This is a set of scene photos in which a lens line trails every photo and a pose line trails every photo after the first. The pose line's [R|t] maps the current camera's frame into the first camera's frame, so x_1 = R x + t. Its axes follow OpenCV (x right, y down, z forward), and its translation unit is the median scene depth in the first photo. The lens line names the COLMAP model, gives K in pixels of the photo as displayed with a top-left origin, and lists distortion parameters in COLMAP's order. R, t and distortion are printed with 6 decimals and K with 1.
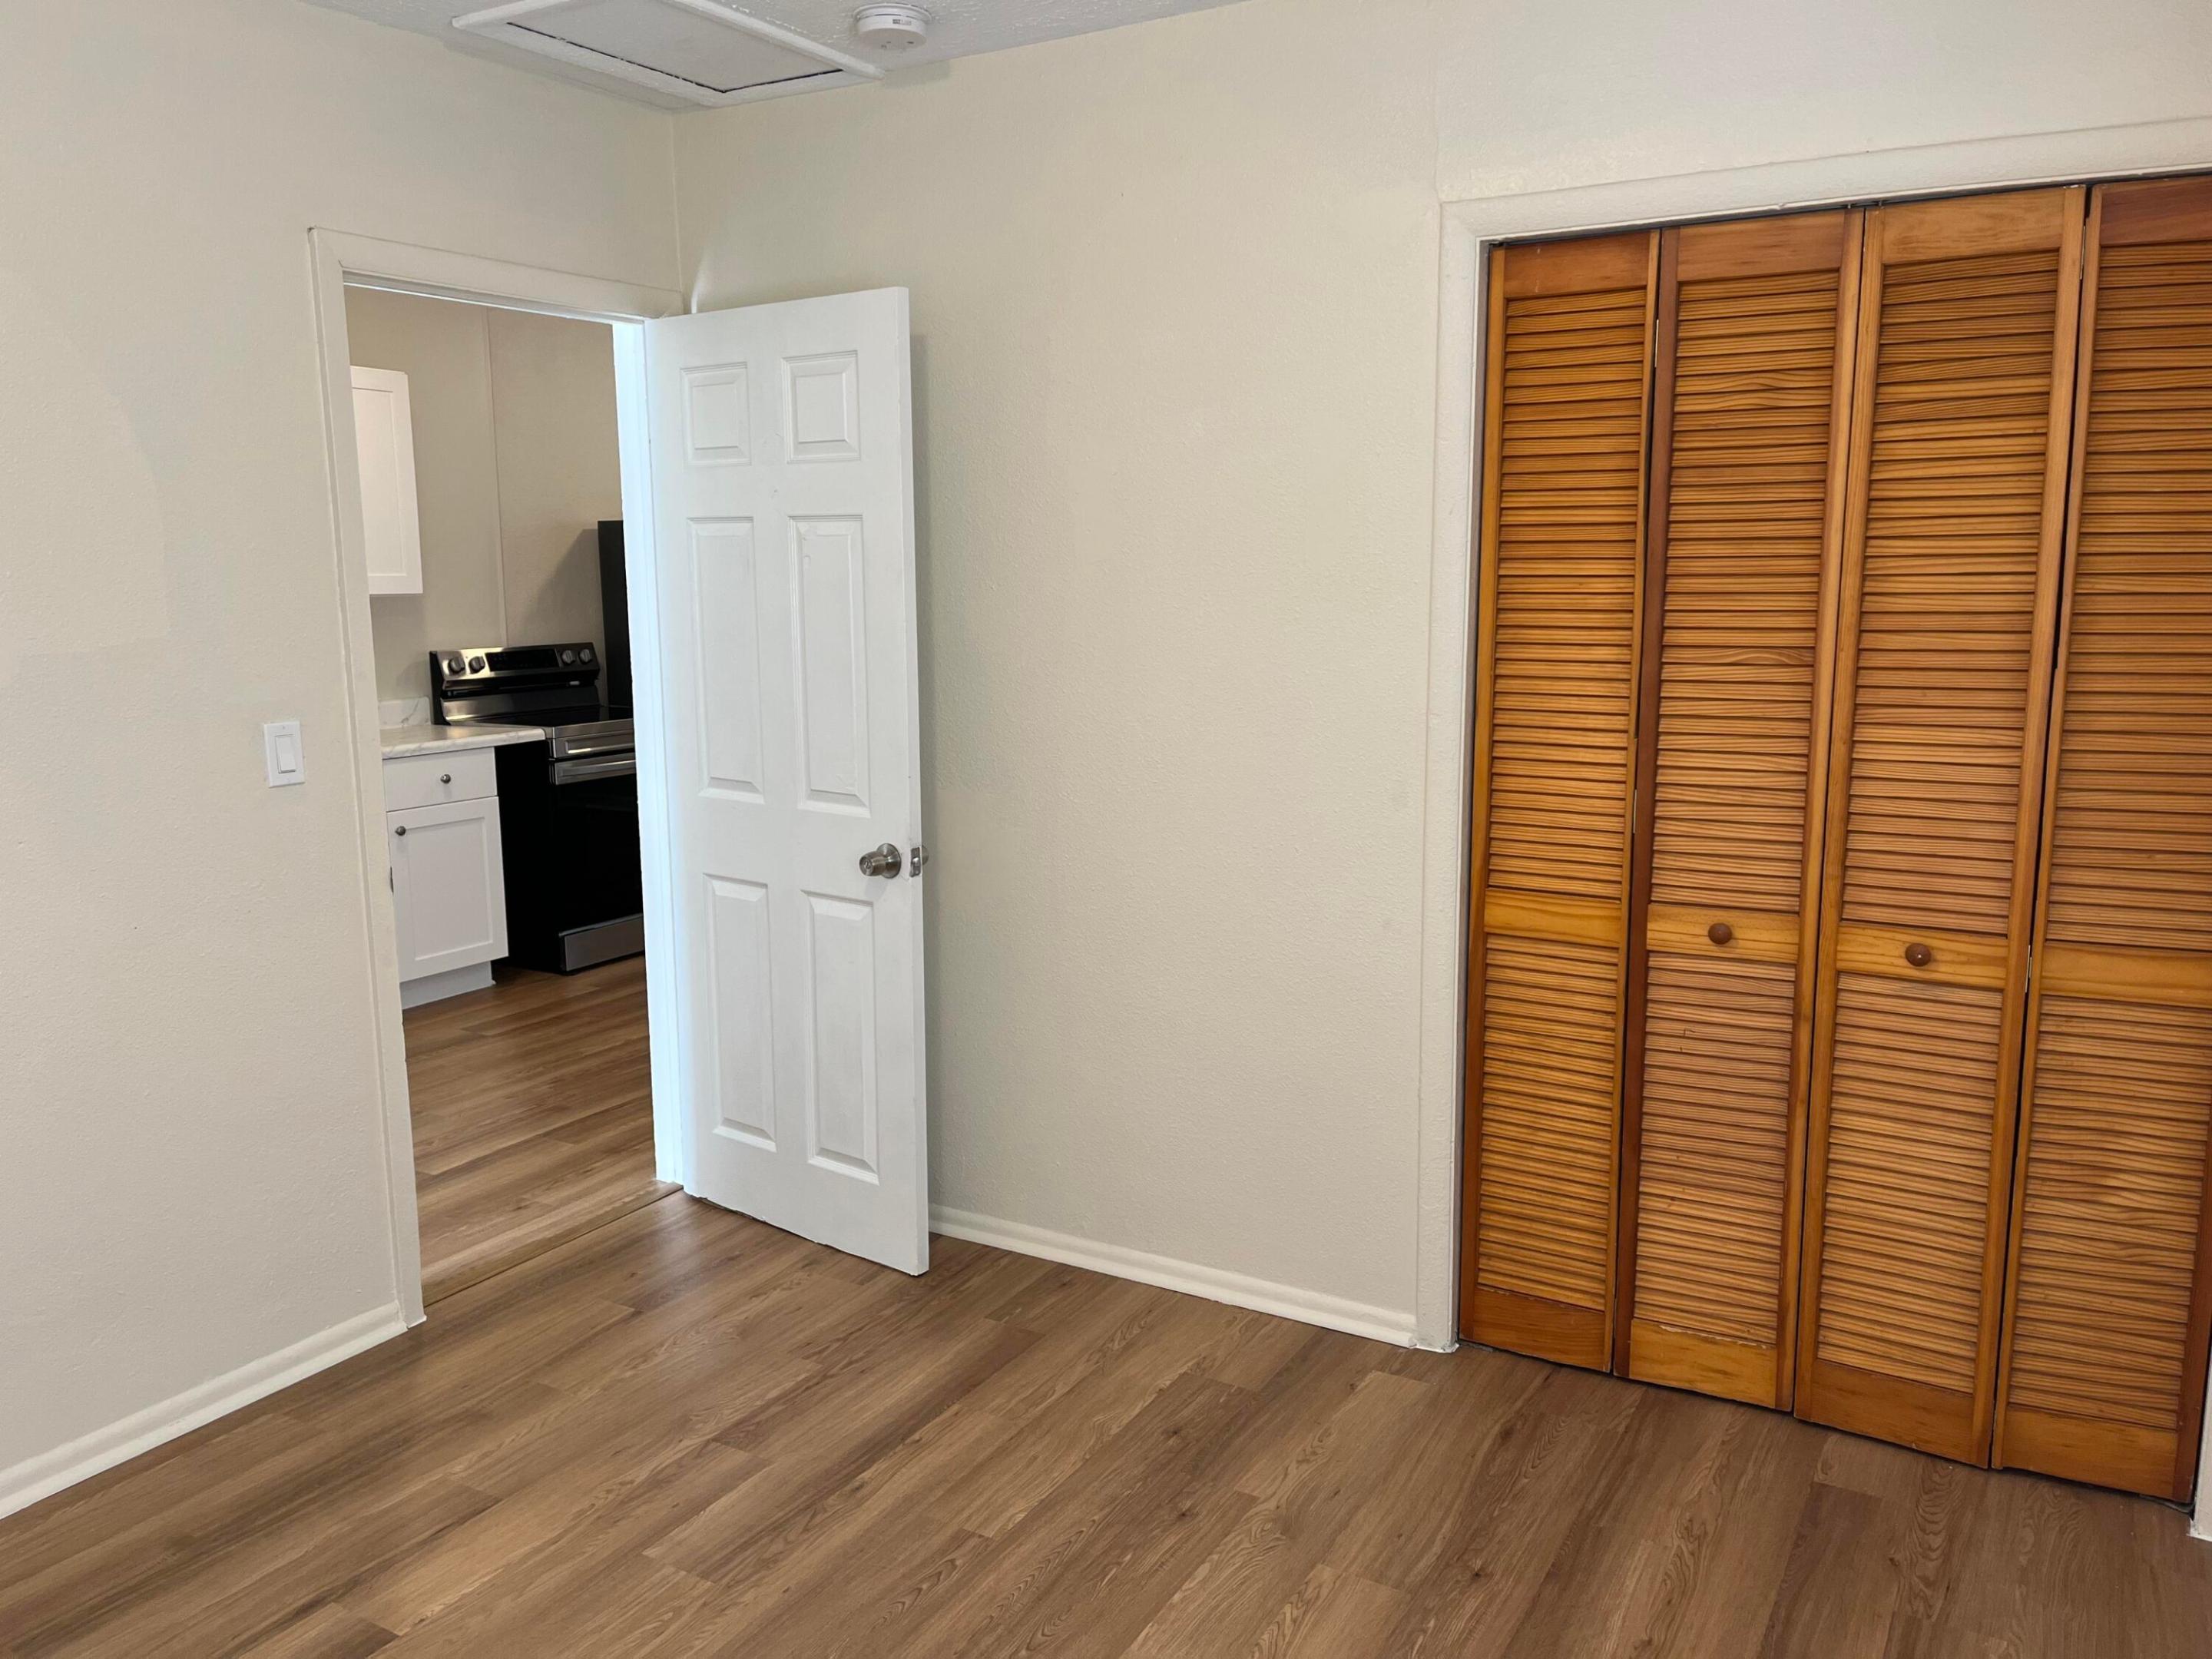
lens RADIAL K [[1685.8, 0, 1109.4], [0, 1685.8, 838.6], [0, 0, 1]] dist [0.046676, 0.000869]
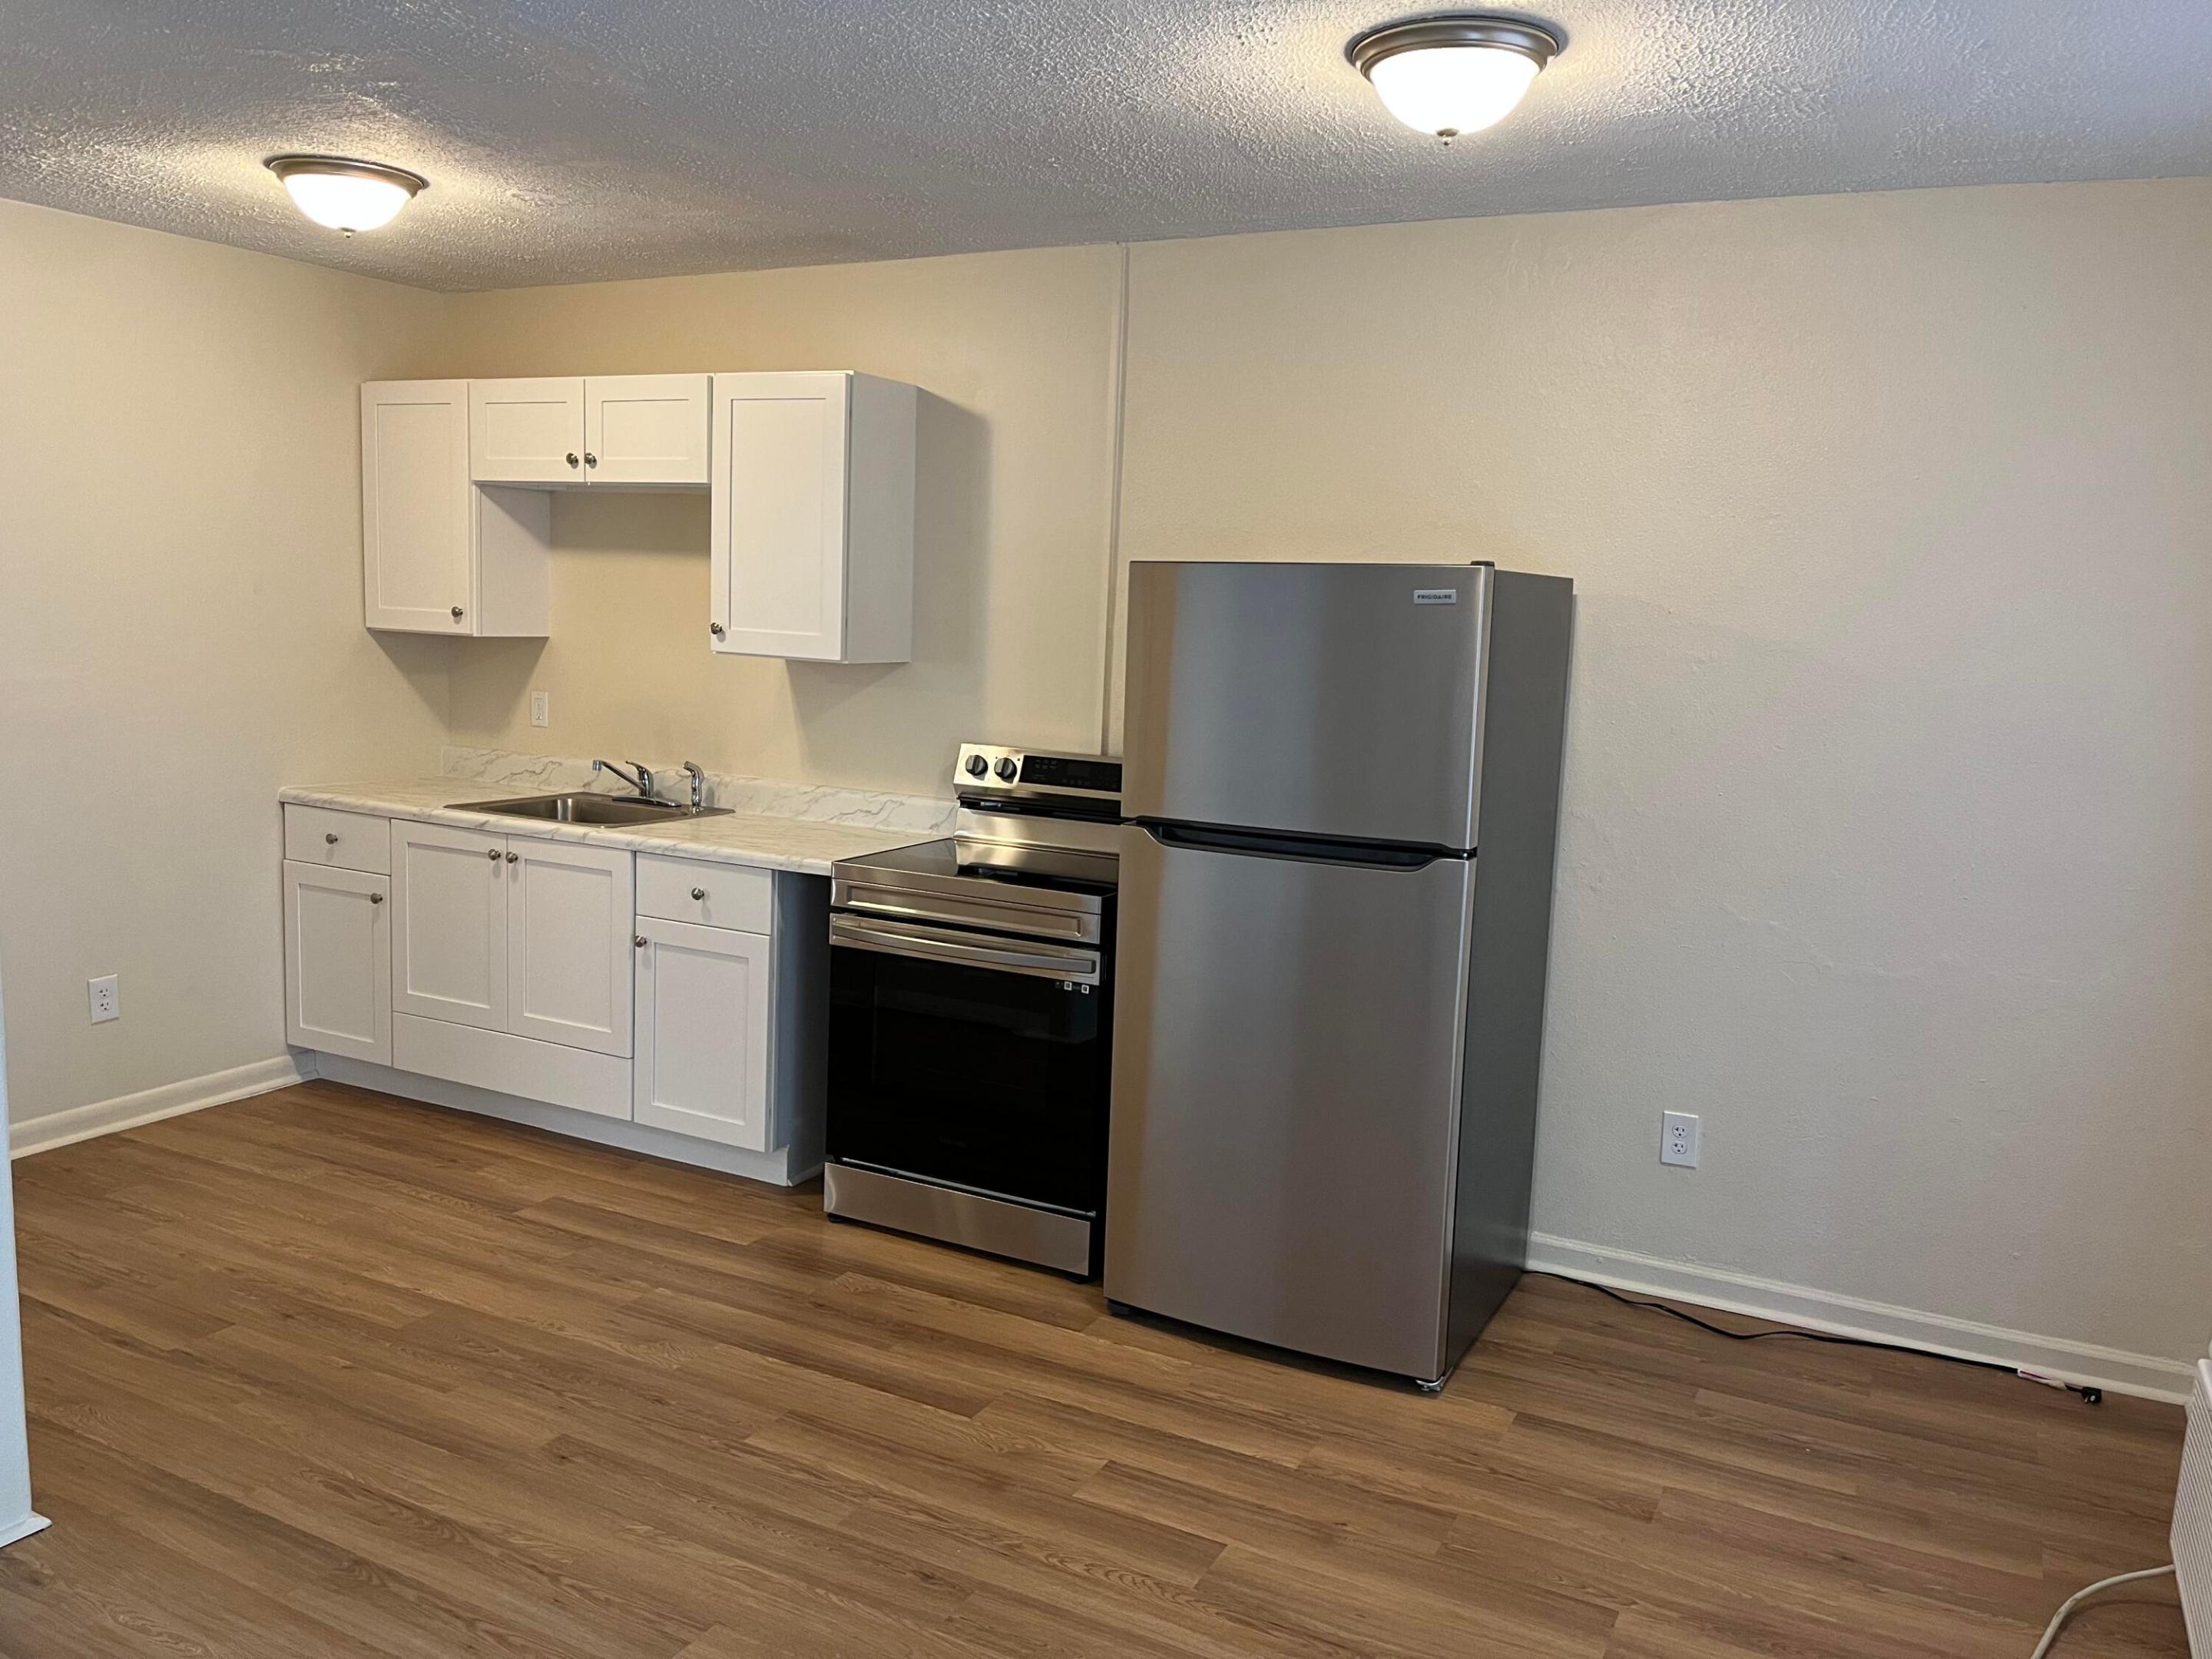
lens RADIAL K [[1685.8, 0, 1109.4], [0, 1685.8, 838.6], [0, 0, 1]] dist [0.046676, 0.000869]
pose [[0.048514, 0.148406, -0.987736, 0.335809], [-0.202122, 0.969900, 0.135798, -0.181578], [0.978158, 0.193055, 0.077049, 1.007833]]
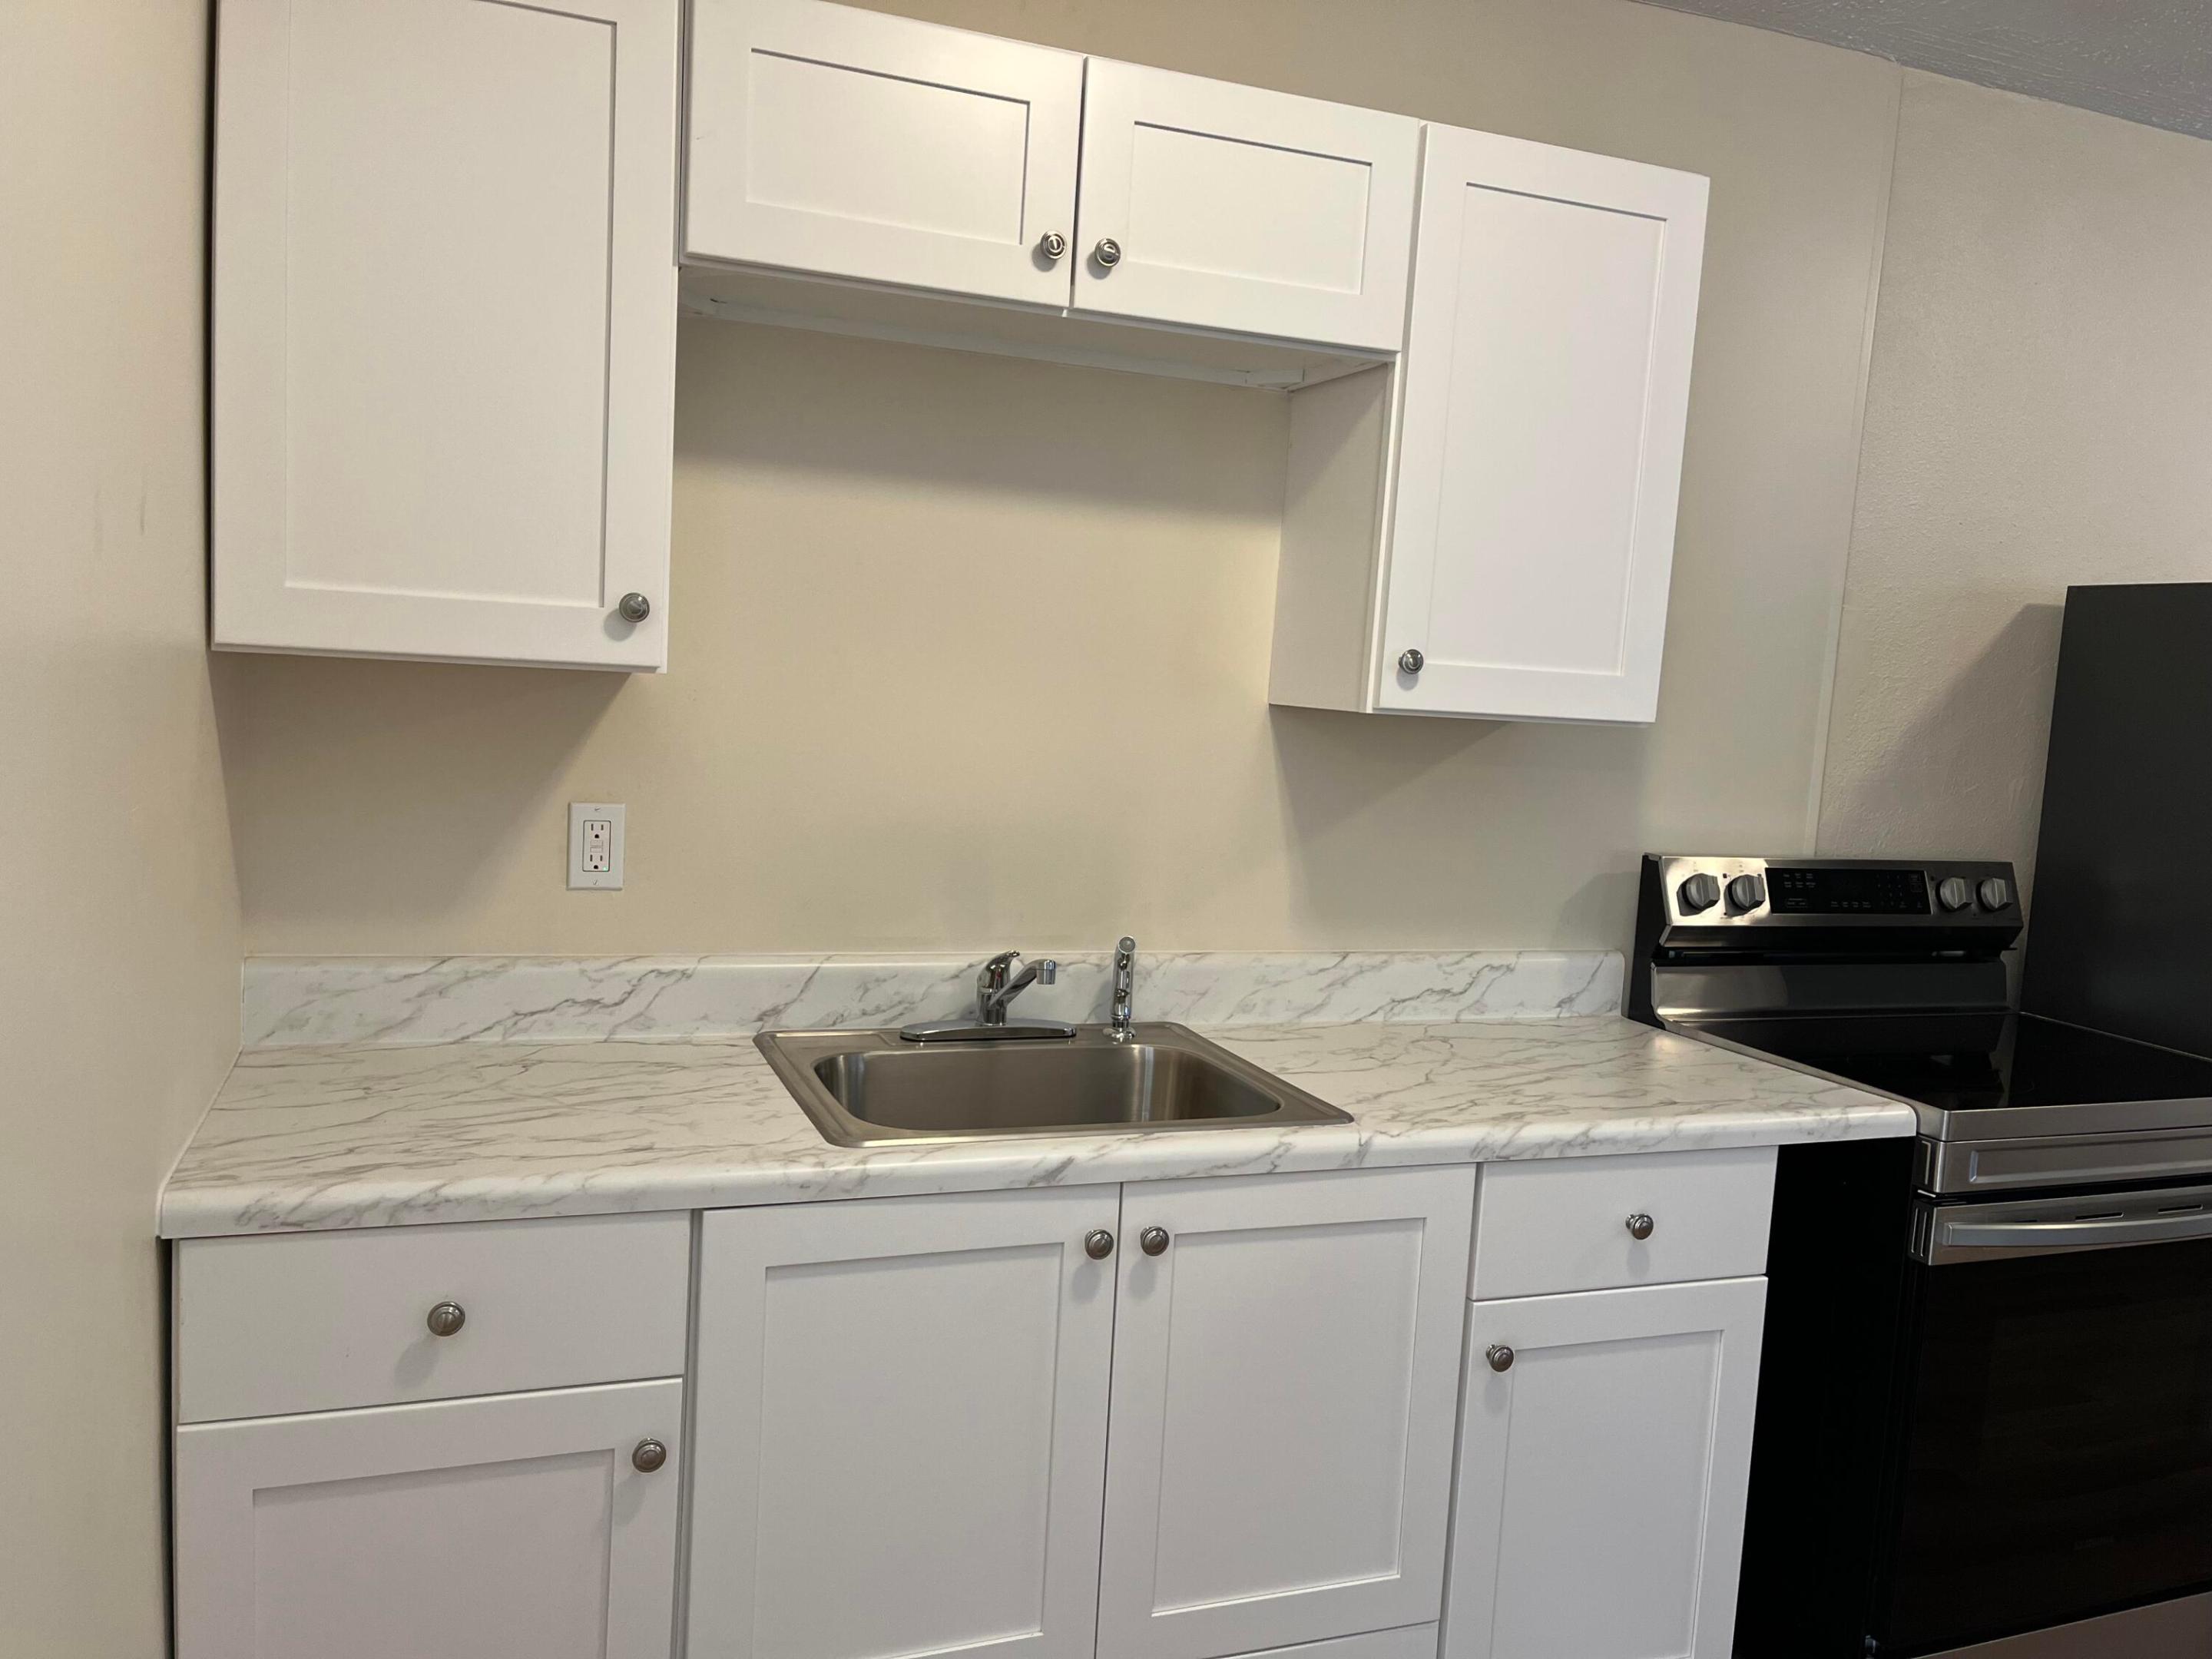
lens RADIAL K [[1685.8, 0, 1109.4], [0, 1685.8, 838.6], [0, 0, 1]] dist [0.046676, 0.000869]
pose [[0.779181, 0.116620, -0.615854, -0.238163], [-0.164761, 0.986094, -0.021727, -0.081755], [0.604756, 0.118398, 0.787561, 0.570449]]
